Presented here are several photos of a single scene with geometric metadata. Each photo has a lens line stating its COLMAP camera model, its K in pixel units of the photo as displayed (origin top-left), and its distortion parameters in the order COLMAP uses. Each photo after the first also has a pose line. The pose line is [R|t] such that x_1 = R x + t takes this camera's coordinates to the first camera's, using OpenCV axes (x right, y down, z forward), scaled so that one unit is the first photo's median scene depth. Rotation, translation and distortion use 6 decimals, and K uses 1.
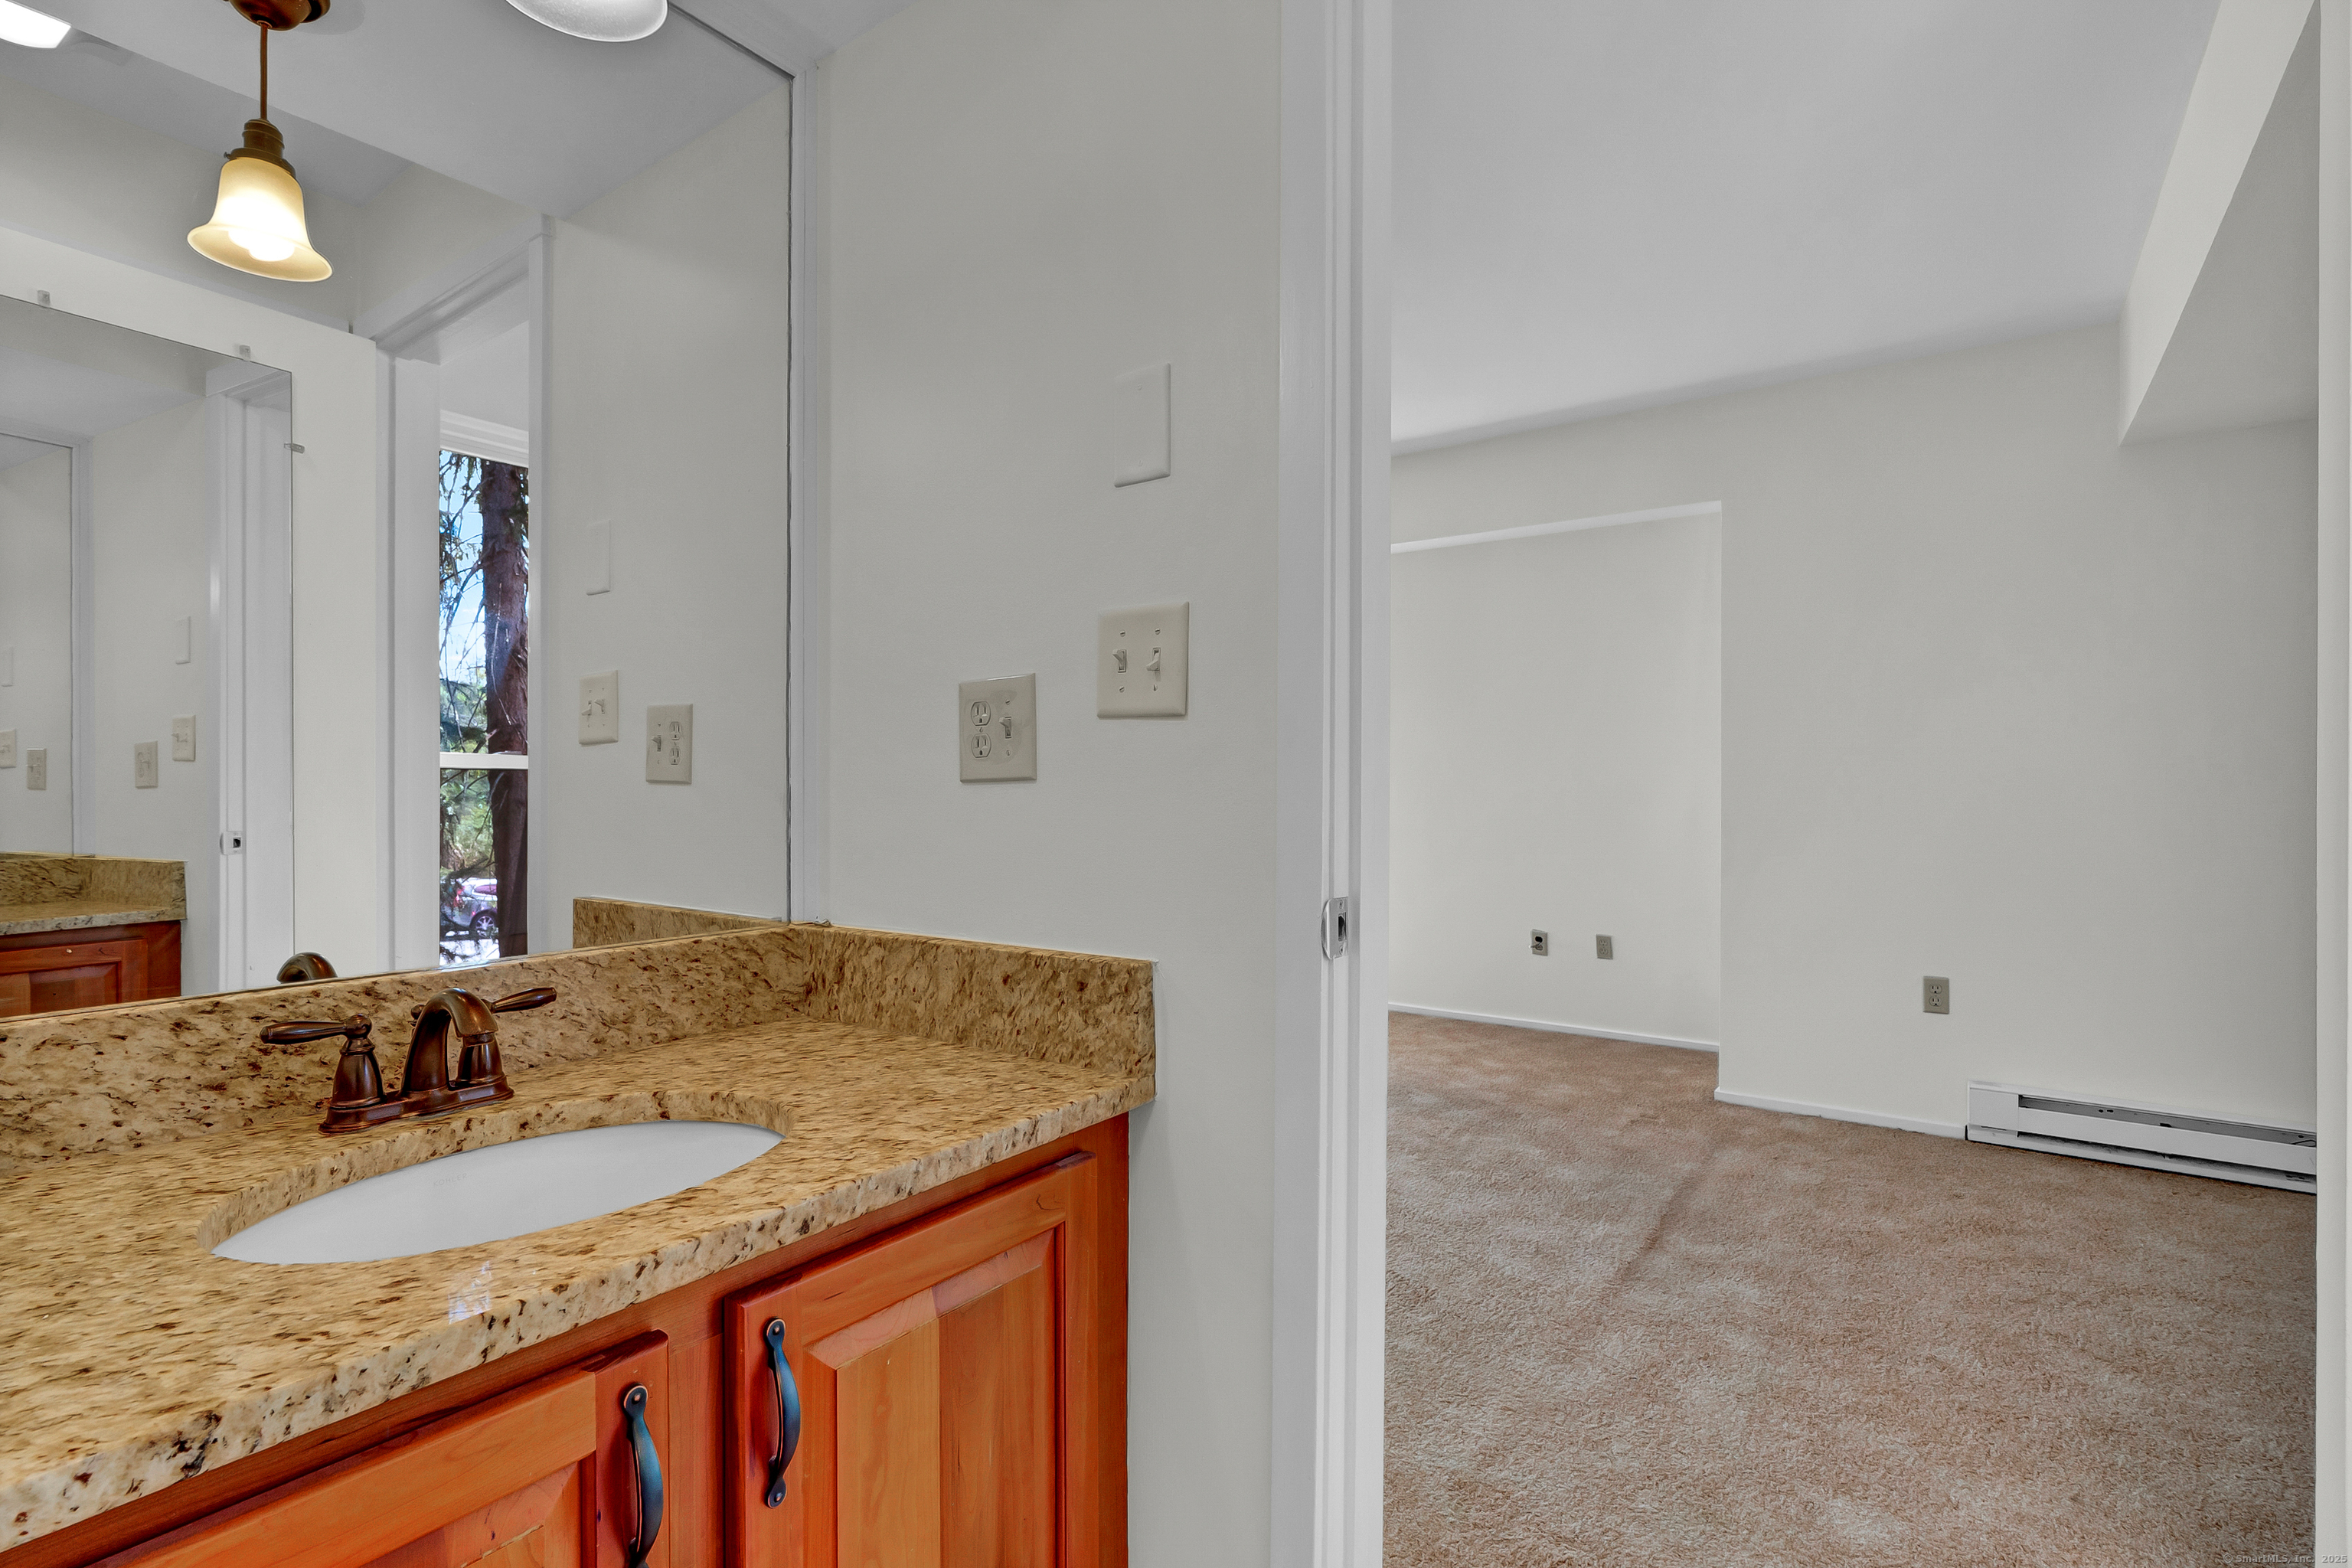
lens RADIAL K [[1090.6, 0, 1181.7], [0, 1090.6, 778.5], [0, 0, 1]] dist [-0.004836, 0.001213]
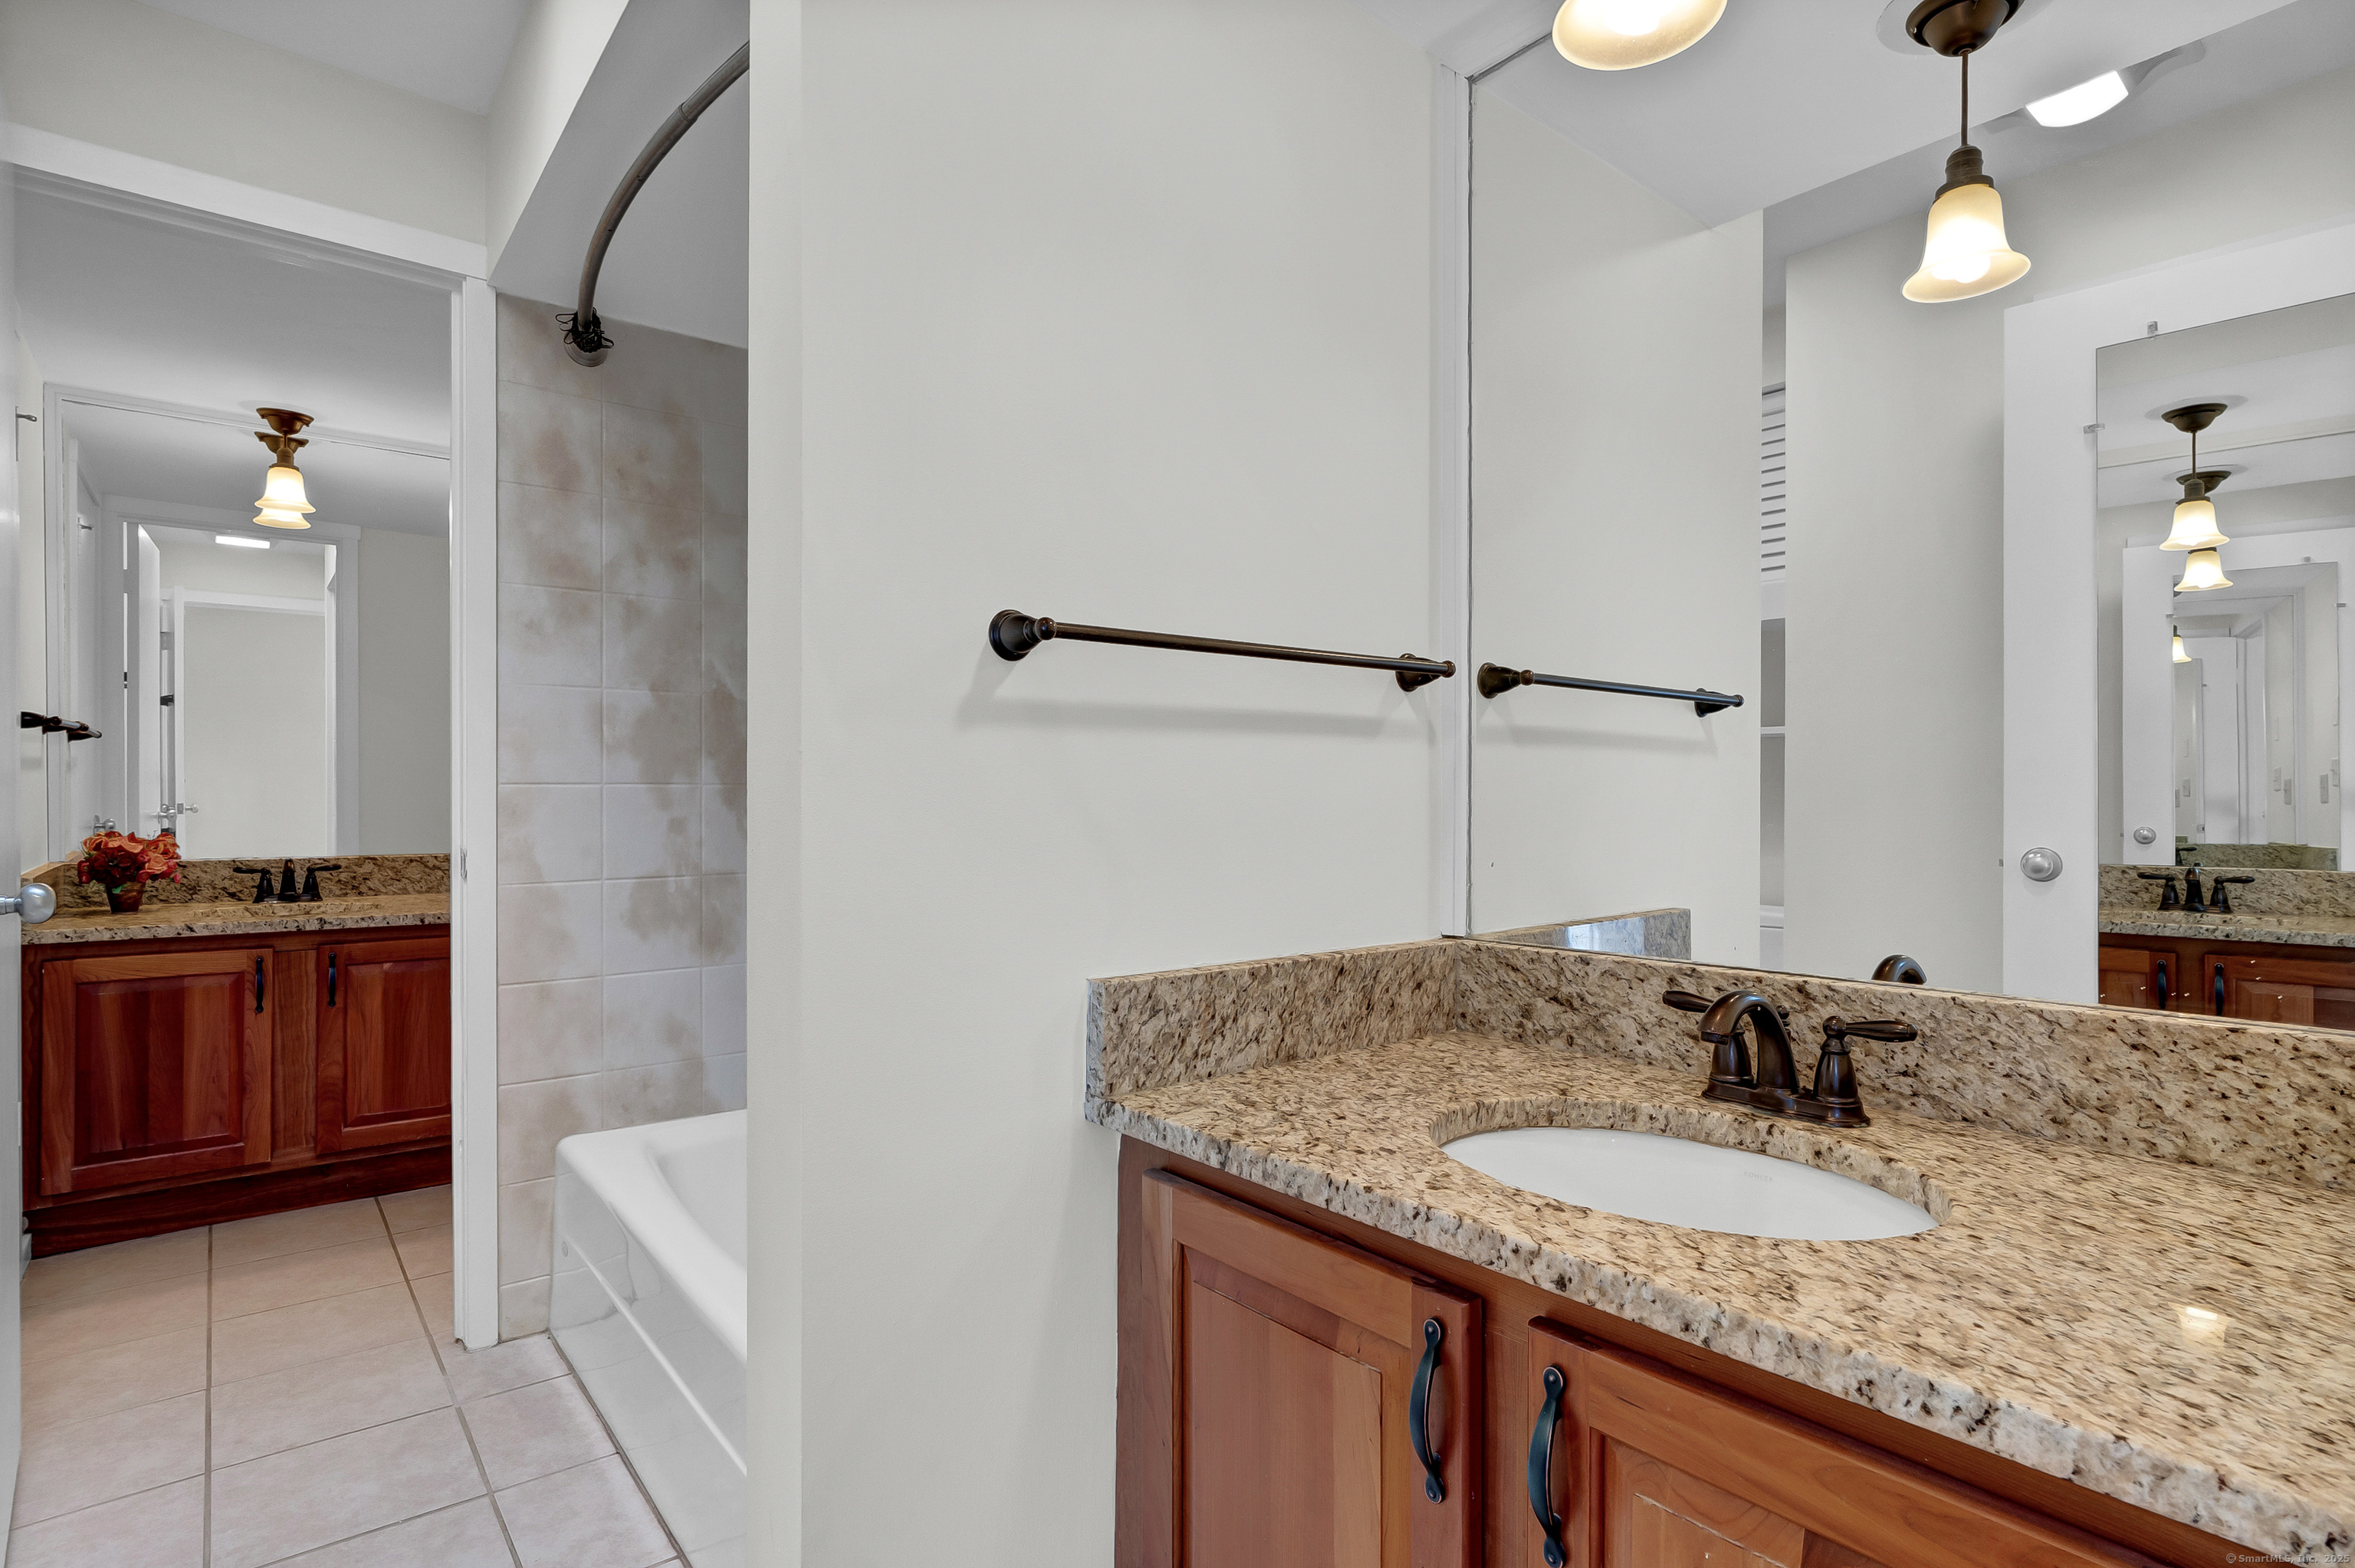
lens RADIAL K [[1141.6, 0, 1177.5], [0, 1141.6, 784.0], [0, 0, 1]] dist [0.001782, 0.000693]
pose [[-0.243268, -0.009546, -0.969912, 0.535874], [0.007828, 0.999900, -0.011804, 0.004789], [0.969927, -0.010464, -0.243169, 0.757204]]
